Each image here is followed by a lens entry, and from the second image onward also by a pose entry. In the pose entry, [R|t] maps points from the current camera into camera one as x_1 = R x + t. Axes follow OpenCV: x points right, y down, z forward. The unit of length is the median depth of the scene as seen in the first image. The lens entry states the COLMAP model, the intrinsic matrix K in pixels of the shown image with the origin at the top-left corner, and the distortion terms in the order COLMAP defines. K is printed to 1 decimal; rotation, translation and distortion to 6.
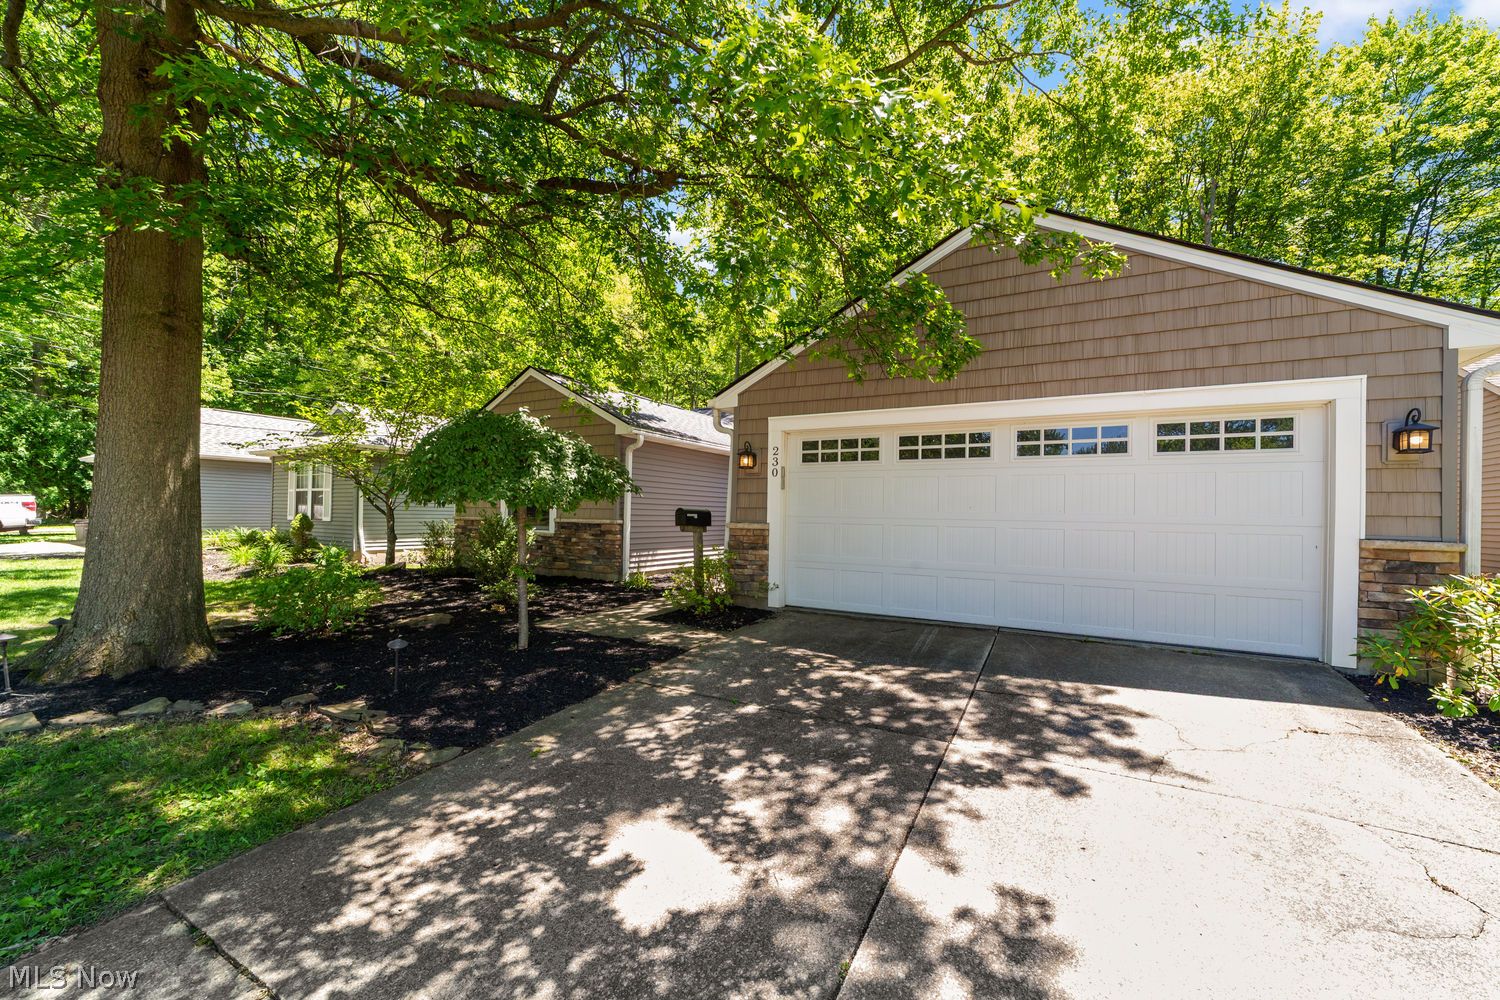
lens RADIAL K [[622.8, 0, 702.5], [0, 622.8, 506.6], [0, 0, 1]] dist [-0.016334, 0.000151]
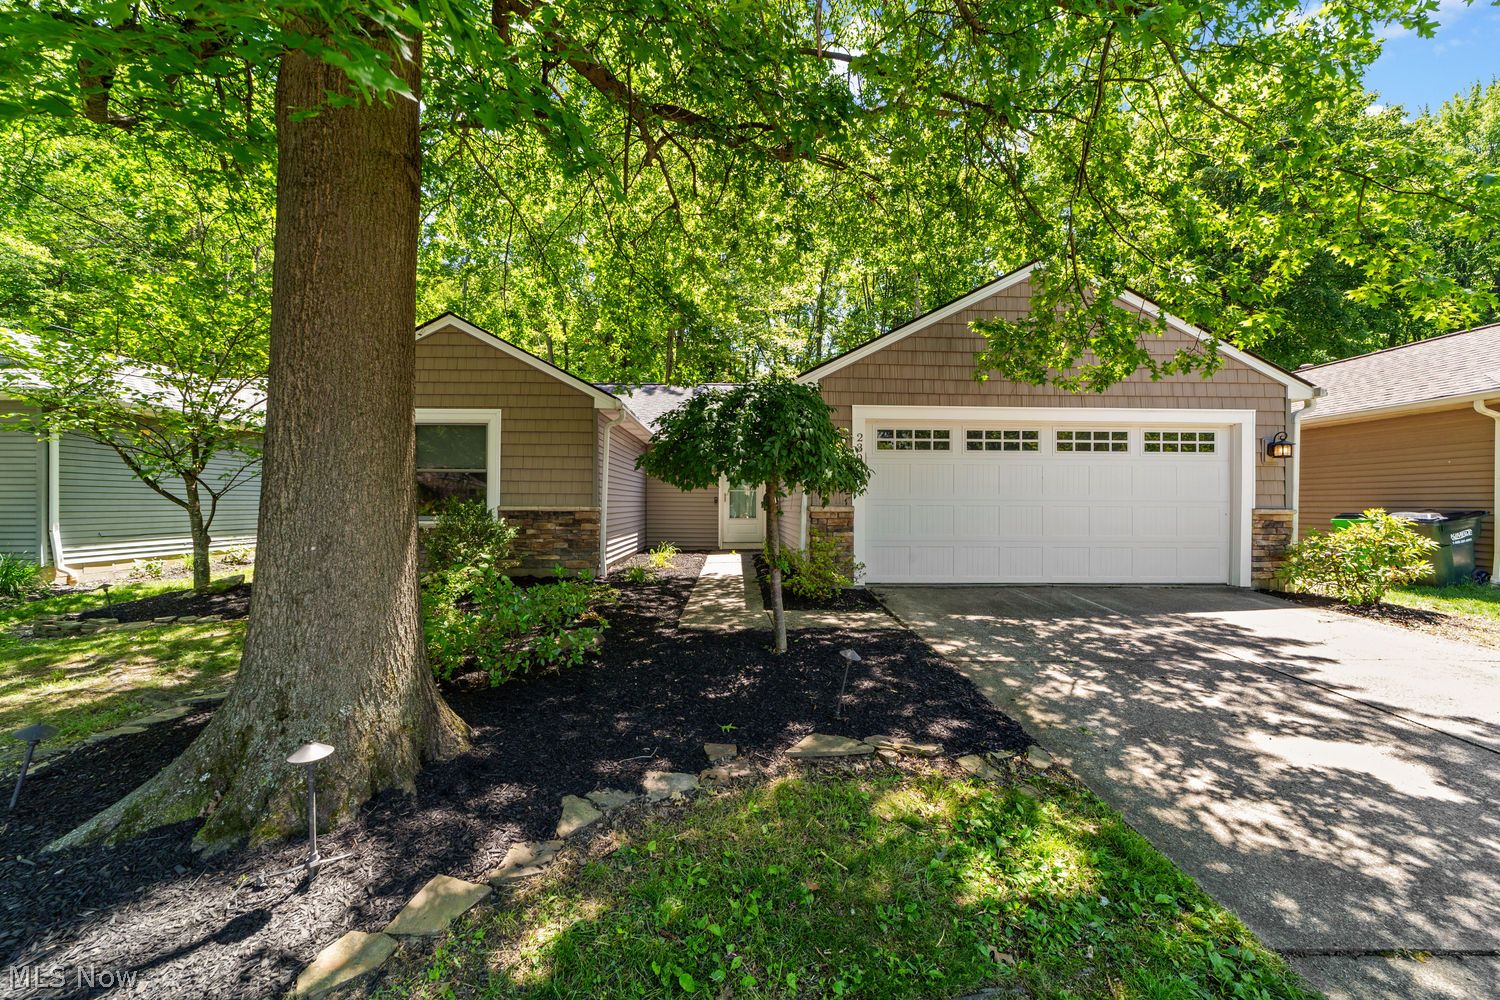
lens RADIAL K [[622.8, 0, 742.8], [0, 622.8, 499.9], [0, 0, 1]] dist [-0.016334, 0.000151]
pose [[0.834408, -0.007199, 0.551101, -0.734262], [0.003139, 0.999961, 0.008309, 0.008507], [-0.551139, -0.005203, 0.834397, 0.266998]]
